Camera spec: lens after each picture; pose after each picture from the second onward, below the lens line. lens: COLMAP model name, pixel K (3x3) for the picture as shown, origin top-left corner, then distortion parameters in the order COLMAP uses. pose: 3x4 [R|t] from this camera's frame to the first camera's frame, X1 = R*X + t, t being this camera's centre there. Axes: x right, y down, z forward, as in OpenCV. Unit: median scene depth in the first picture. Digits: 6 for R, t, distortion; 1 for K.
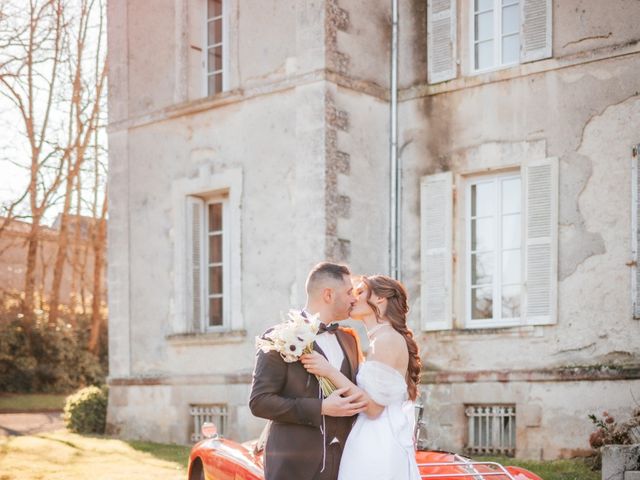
lens RADIAL K [[1353.5, 0, 320.0], [0, 1353.5, 240.0], [0, 0, 1]] dist [-0.049886, -0.054736]
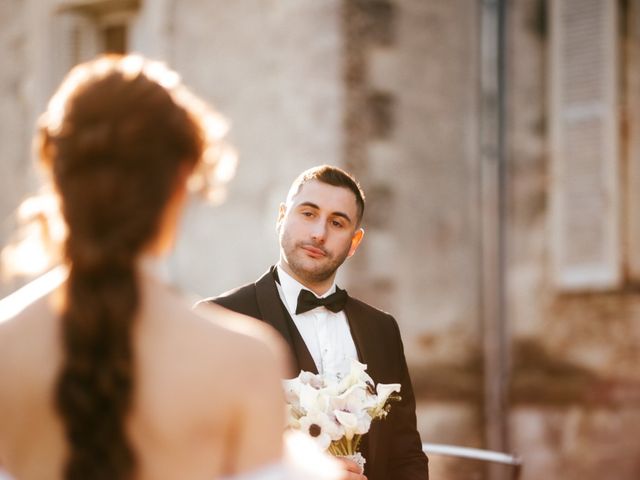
lens RADIAL K [[1353.5, 0, 320.0], [0, 1353.5, 240.0], [0, 0, 1]] dist [-0.049886, -0.054736]
pose [[0.992871, -0.013409, -0.118437, 0.052043], [0.023601, 0.996095, 0.085077, 0.010030], [0.116834, -0.087266, 0.989310, 0.551468]]
